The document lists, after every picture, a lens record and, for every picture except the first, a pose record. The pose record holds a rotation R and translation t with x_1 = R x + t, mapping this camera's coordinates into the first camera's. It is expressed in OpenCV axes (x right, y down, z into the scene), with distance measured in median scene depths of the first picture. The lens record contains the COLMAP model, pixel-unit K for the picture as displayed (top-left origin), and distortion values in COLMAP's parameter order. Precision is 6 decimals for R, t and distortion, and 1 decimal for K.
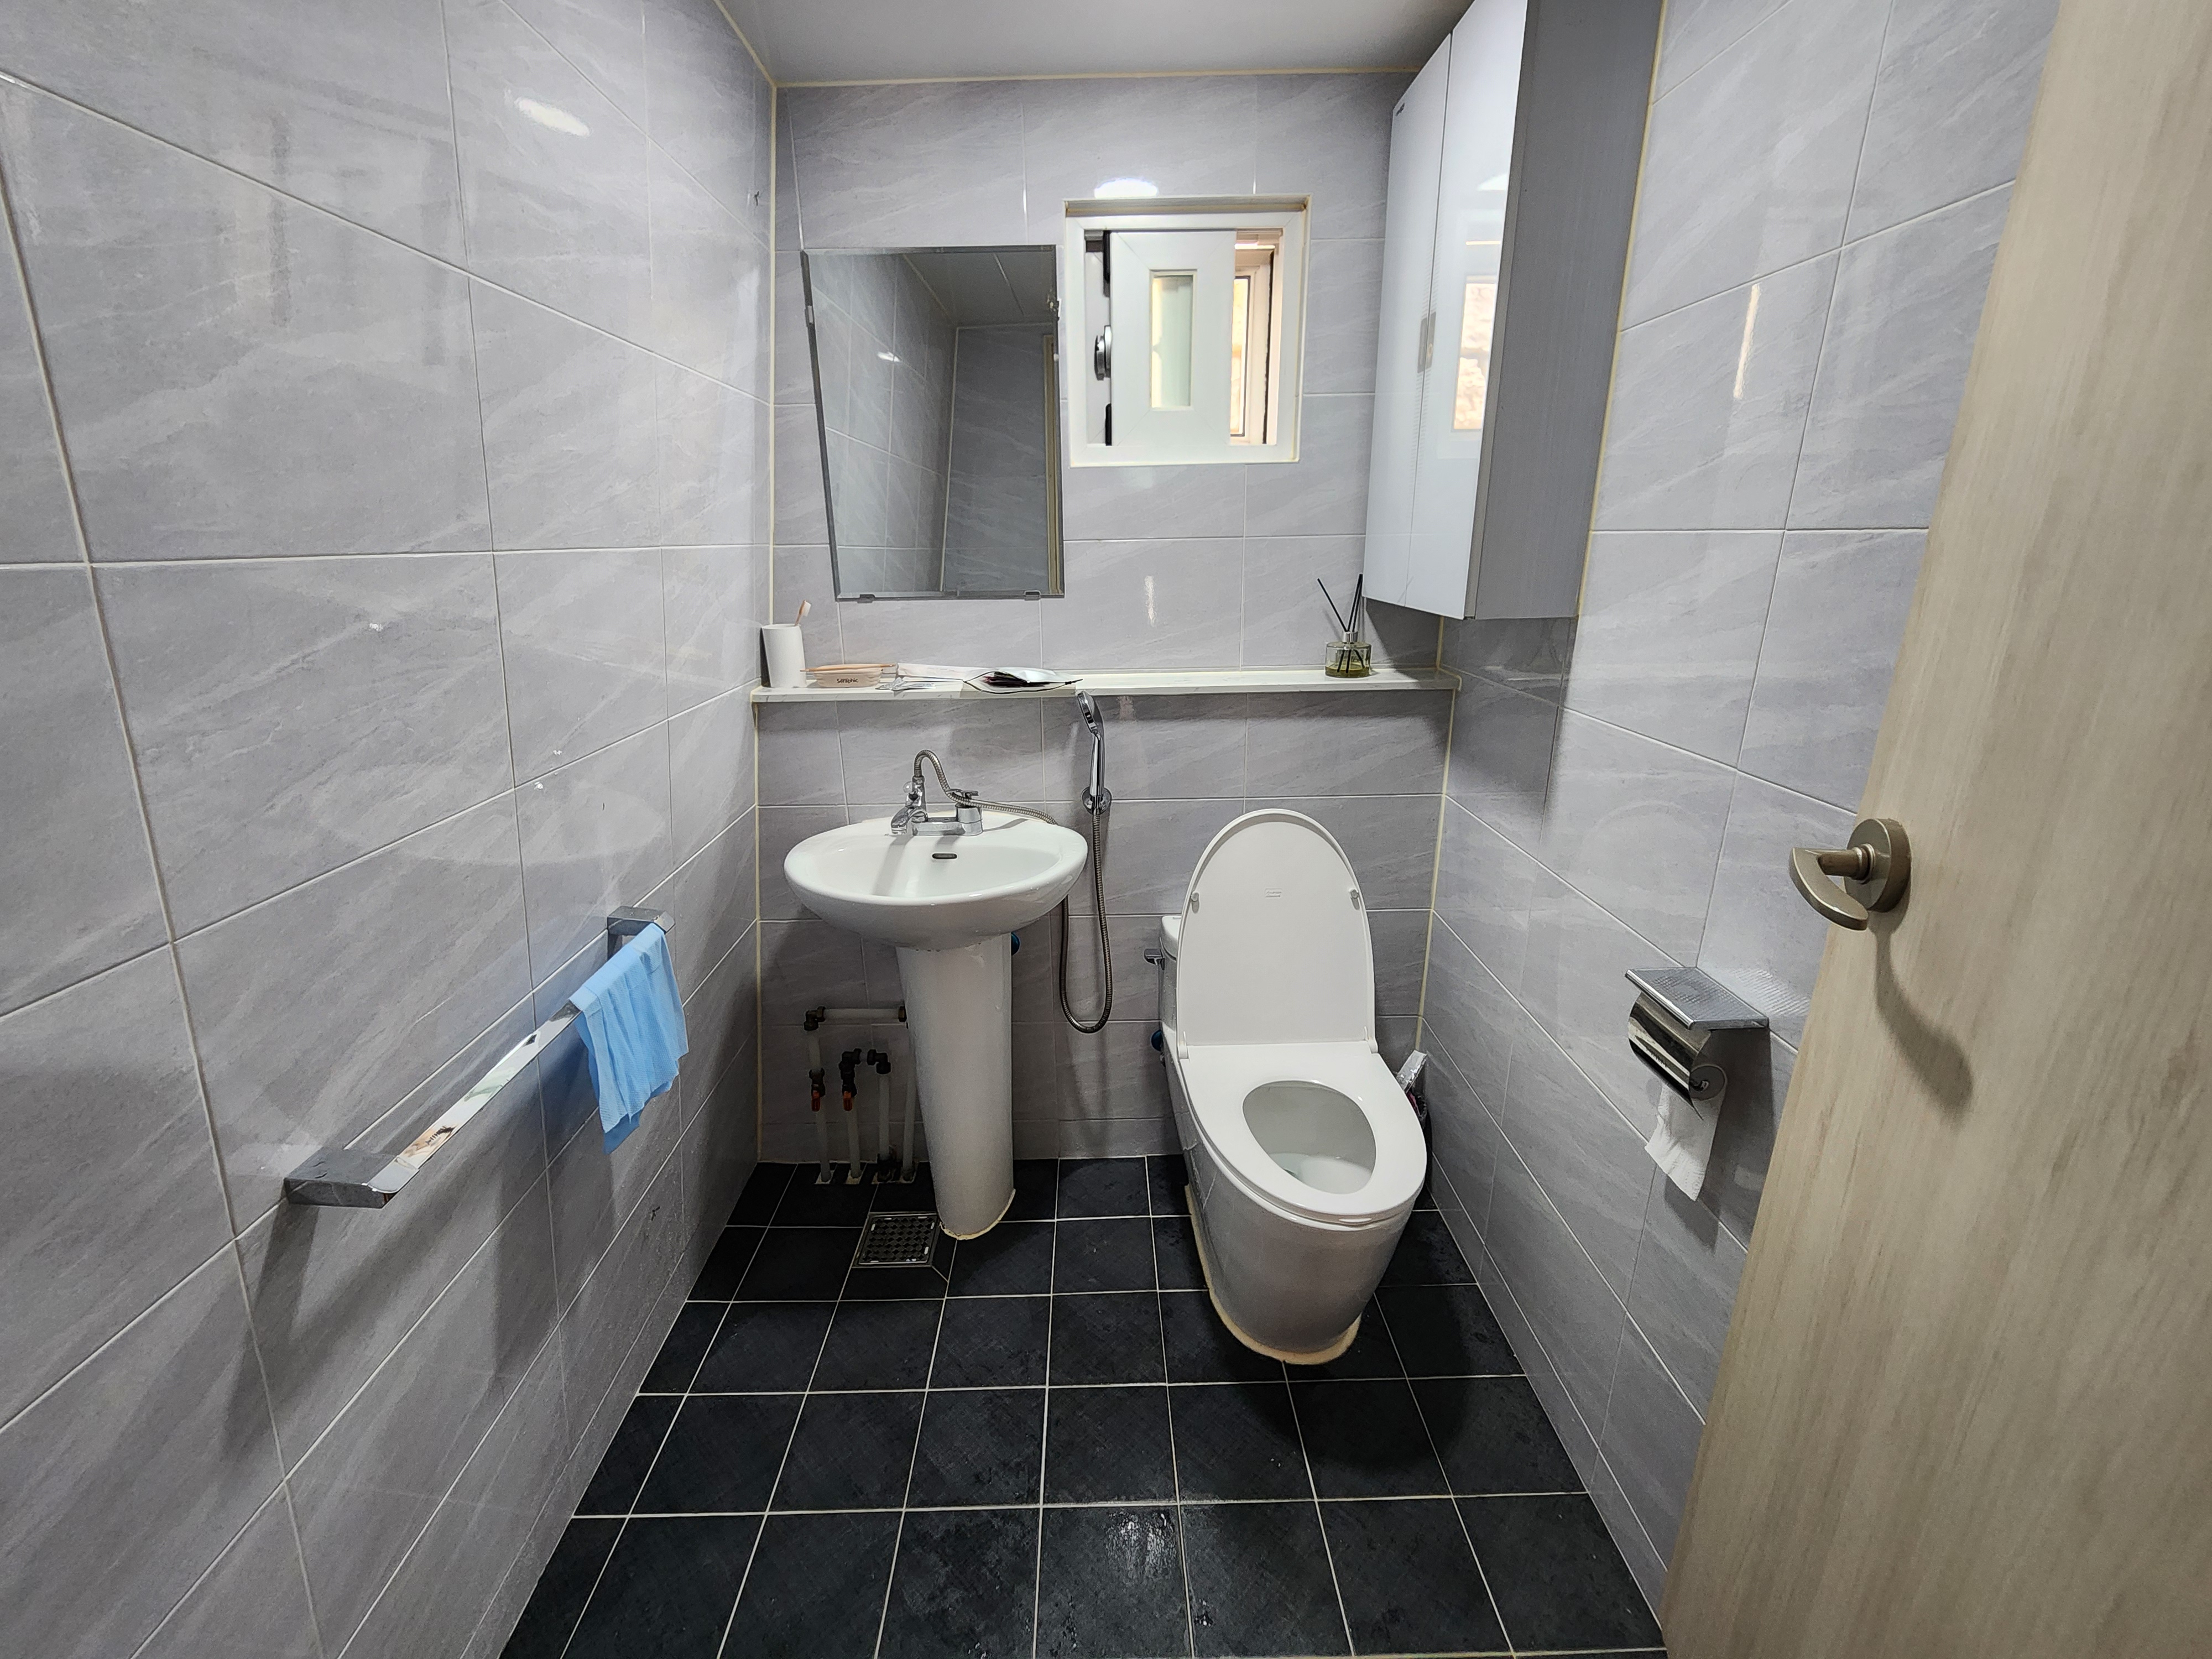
lens RADIAL K [[907.6, 0, 1105.5], [0, 907.6, 825.4], [0, 0, 1]] dist [0.001592, 0.000239]
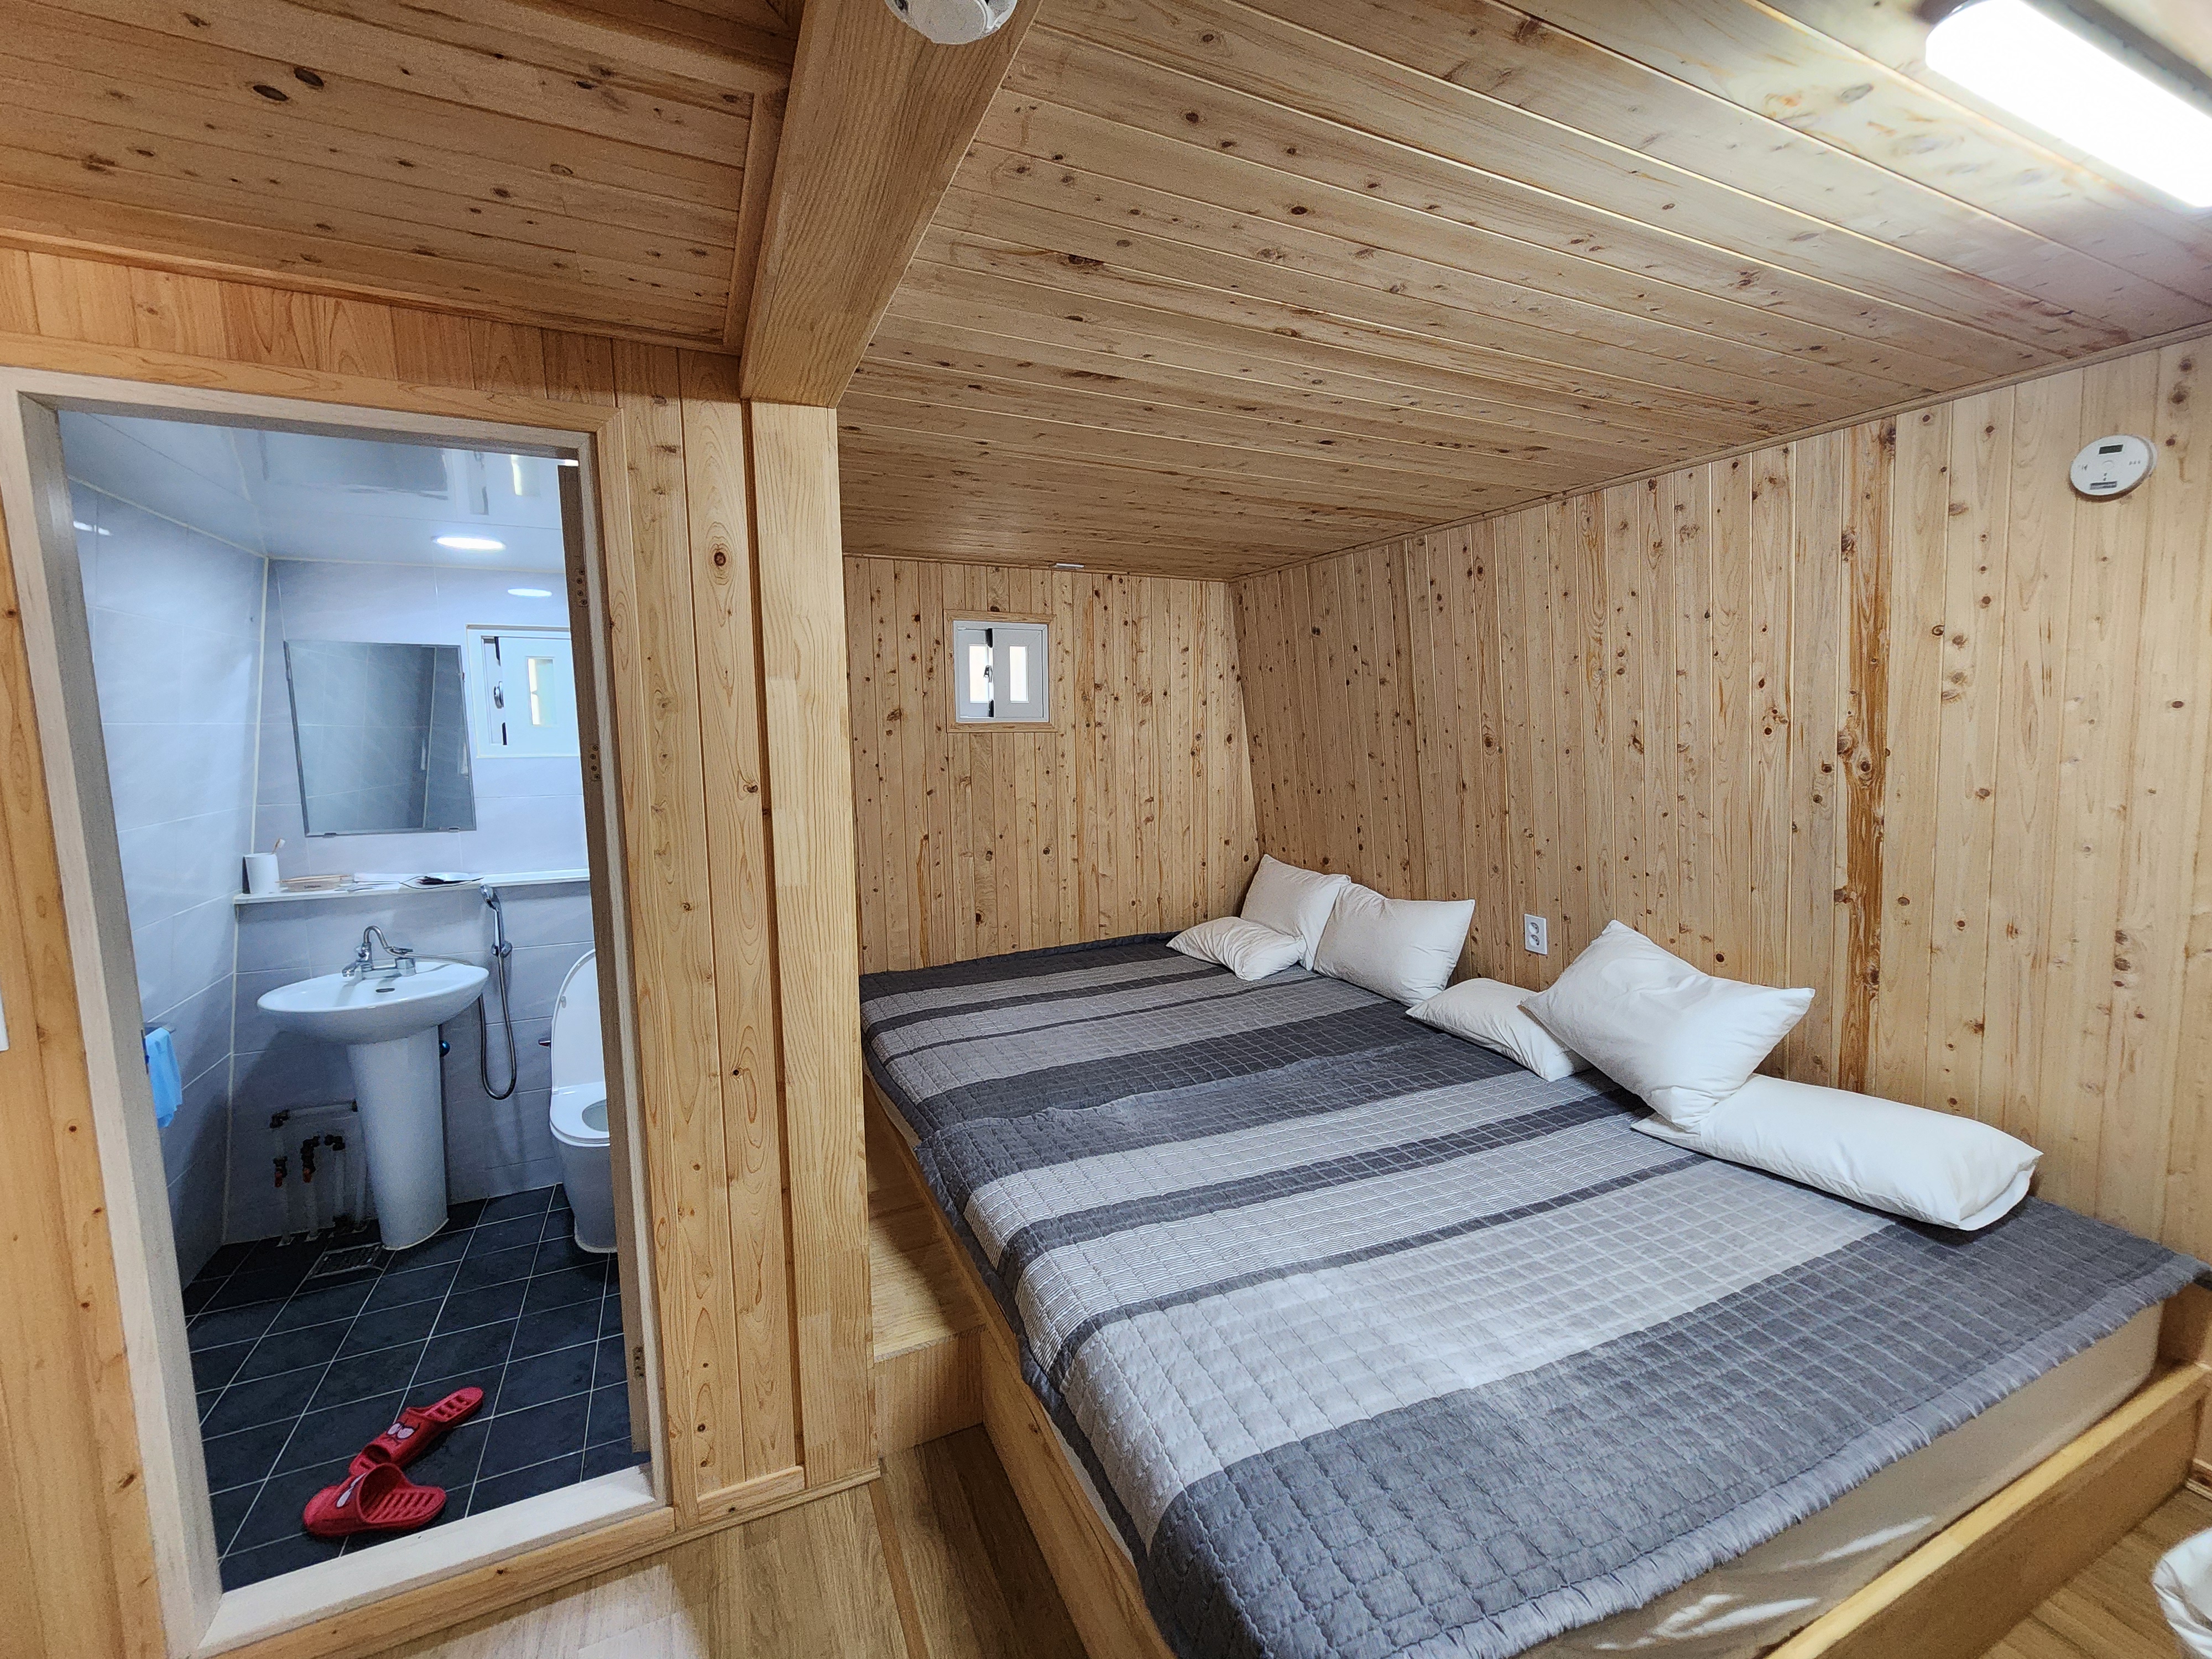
lens RADIAL K [[907.6, 0, 1097.5], [0, 907.6, 832.2], [0, 0, 1]] dist [0.001592, 0.000239]
pose [[0.916617, -0.040708, 0.397690, 0.342169], [0.115453, 0.979369, -0.165854, 0.167748], [-0.382733, 0.197939, 0.902405, -0.968496]]
